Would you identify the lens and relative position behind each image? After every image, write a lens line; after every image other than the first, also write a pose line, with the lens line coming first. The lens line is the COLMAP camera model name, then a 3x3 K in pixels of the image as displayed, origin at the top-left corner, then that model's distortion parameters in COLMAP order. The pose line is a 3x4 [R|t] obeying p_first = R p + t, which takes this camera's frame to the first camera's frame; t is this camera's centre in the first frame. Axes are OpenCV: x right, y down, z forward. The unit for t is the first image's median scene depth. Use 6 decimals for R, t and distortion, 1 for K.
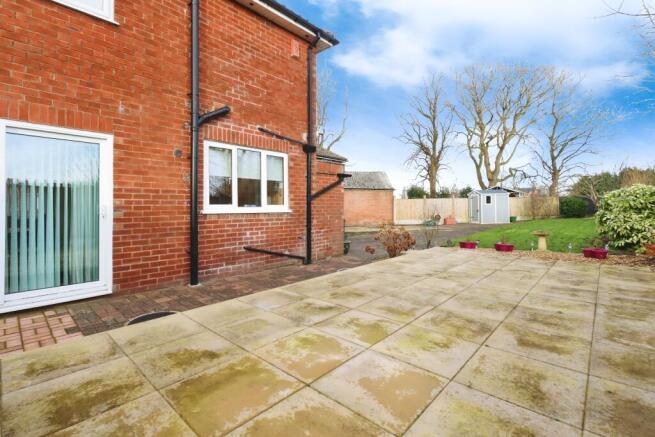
lens RADIAL K [[305.7, 0, 326.6], [0, 305.7, 210.2], [0, 0, 1]] dist [-0.001116, -0.000331]
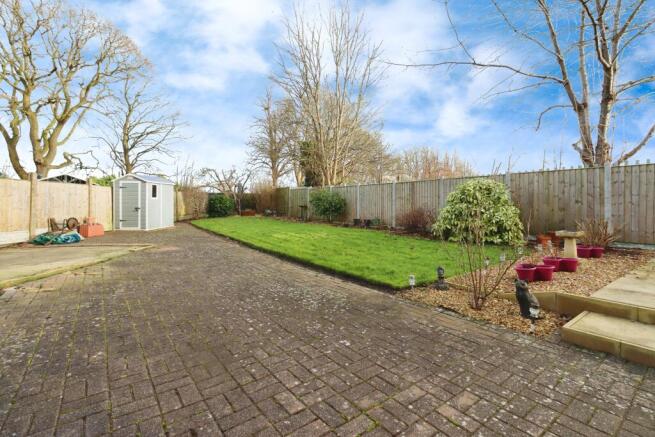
lens RADIAL K [[305.7, 0, 326.6], [0, 305.7, 210.2], [0, 0, 1]] dist [-0.001116, -0.000331]
pose [[0.201762, -0.005779, 0.979418, -0.005578], [-0.000078, 0.999982, 0.005916, 0.000199], [-0.979435, -0.001270, 0.201758, 0.254669]]
